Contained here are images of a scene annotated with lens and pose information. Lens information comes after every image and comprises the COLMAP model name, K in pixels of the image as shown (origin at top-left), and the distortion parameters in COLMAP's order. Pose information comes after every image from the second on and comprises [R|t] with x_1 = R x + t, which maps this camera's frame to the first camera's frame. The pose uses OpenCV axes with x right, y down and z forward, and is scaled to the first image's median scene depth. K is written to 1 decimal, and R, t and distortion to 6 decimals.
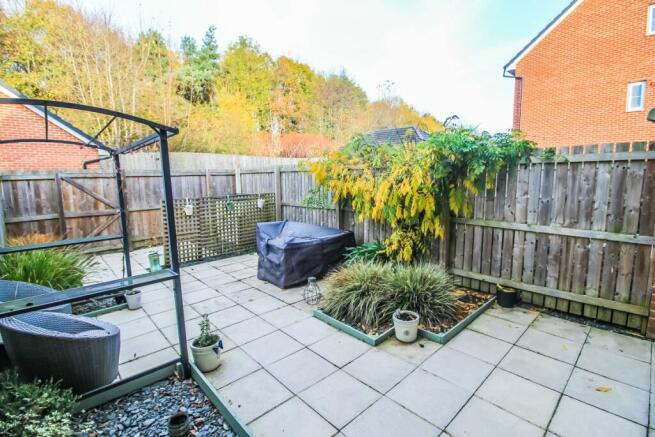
lens RADIAL K [[306.3, 0, 334.0], [0, 306.3, 216.1], [0, 0, 1]] dist [0.000278, -0.009373]
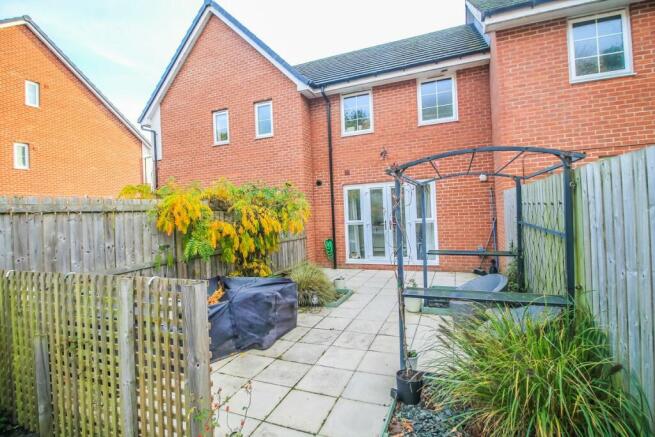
lens RADIAL K [[306.3, 0, 334.0], [0, 306.3, 216.1], [0, 0, 1]] dist [0.000278, -0.009373]
pose [[-0.423133, 0.022288, 0.905794, -0.837328], [0.166977, 0.984493, 0.053777, -0.106152], [-0.890549, 0.174002, -0.420293, 0.936814]]
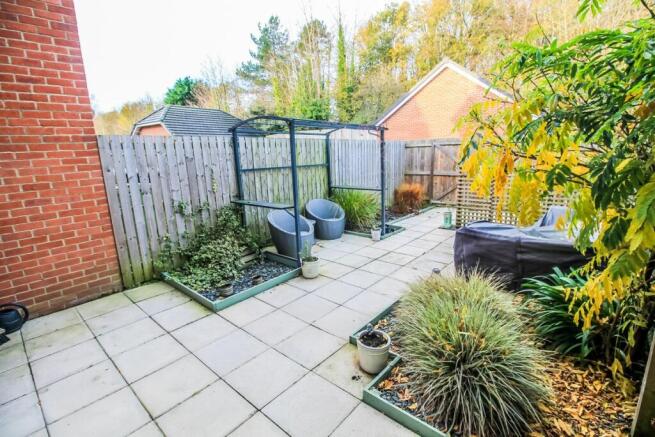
lens RADIAL K [[306.3, 0, 334.0], [0, 306.3, 216.1], [0, 0, 1]] dist [0.000278, -0.009373]
pose [[0.112693, 0.222343, -0.968434, 0.455424], [-0.103101, 0.971998, 0.211164, -0.060707], [0.988266, 0.076049, 0.132461, 0.399650]]
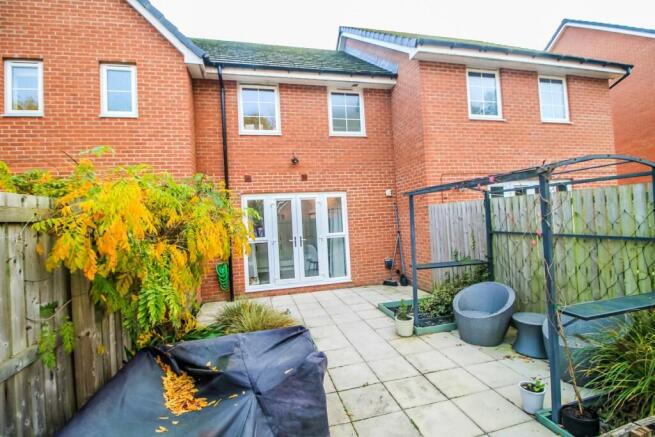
lens RADIAL K [[306.3, 0, 334.0], [0, 306.3, 216.1], [0, 0, 1]] dist [0.000278, -0.009373]
pose [[-0.870019, 0.066946, 0.488452, -0.420171], [0.127875, 0.987474, 0.092427, -0.144628], [-0.476147, 0.142874, -0.867682, 1.115682]]
